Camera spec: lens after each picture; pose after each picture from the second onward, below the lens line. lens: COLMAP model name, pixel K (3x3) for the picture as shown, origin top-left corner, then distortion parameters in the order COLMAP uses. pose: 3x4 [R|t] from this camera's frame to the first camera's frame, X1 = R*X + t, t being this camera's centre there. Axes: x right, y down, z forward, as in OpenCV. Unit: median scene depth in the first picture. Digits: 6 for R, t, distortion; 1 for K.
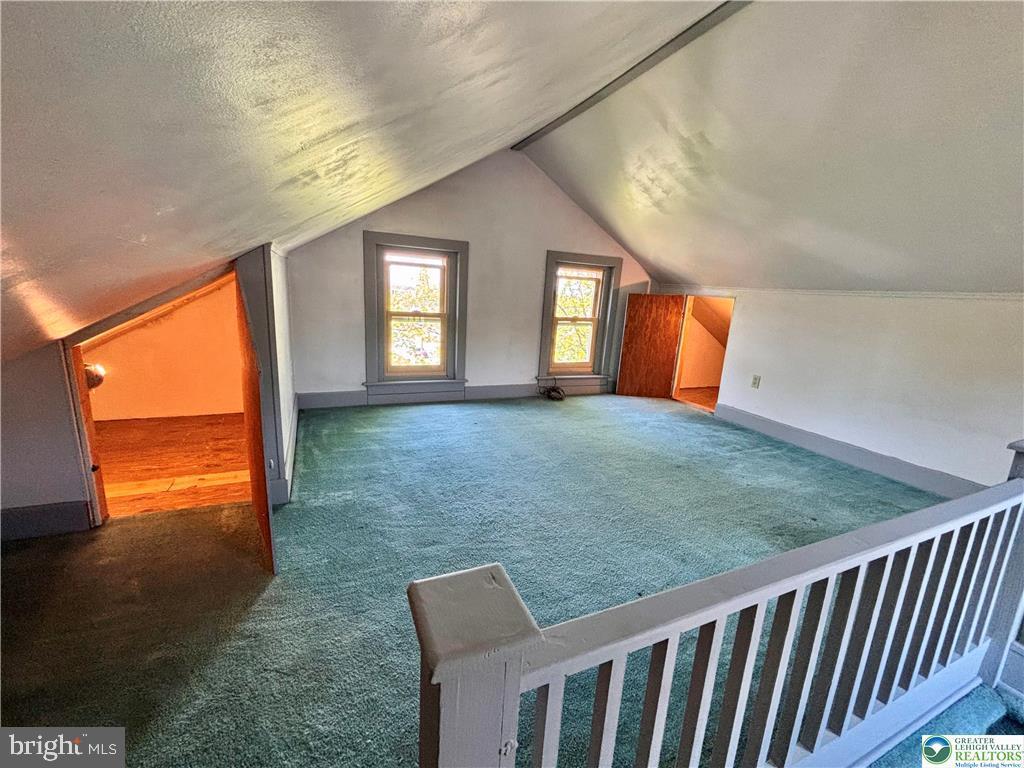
lens RADIAL K [[417.0, 0, 509.8], [0, 417.0, 385.3], [0, 0, 1]] dist [-0.000482, -0.002049]
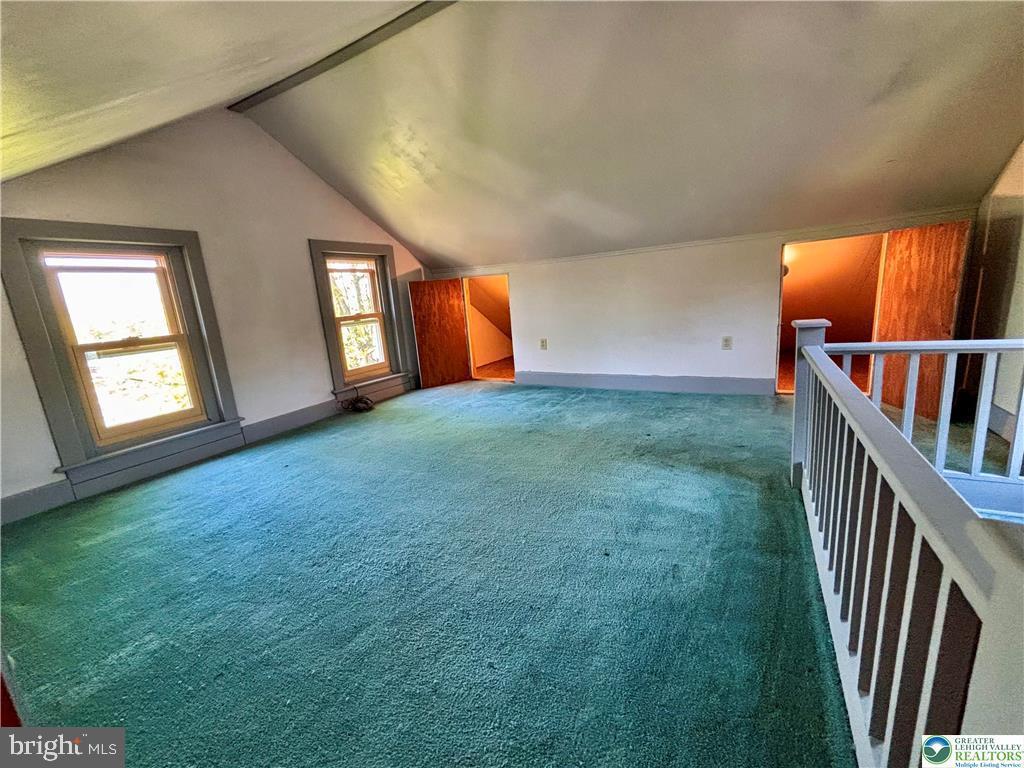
lens RADIAL K [[417.0, 0, 512.0], [0, 417.0, 384.4], [0, 0, 1]] dist [-0.000482, -0.002049]
pose [[0.795468, -0.244487, 0.554488, -0.131839], [0.251015, 0.965750, 0.065718, 0.002046], [-0.551564, 0.086908, 0.829593, 0.125233]]
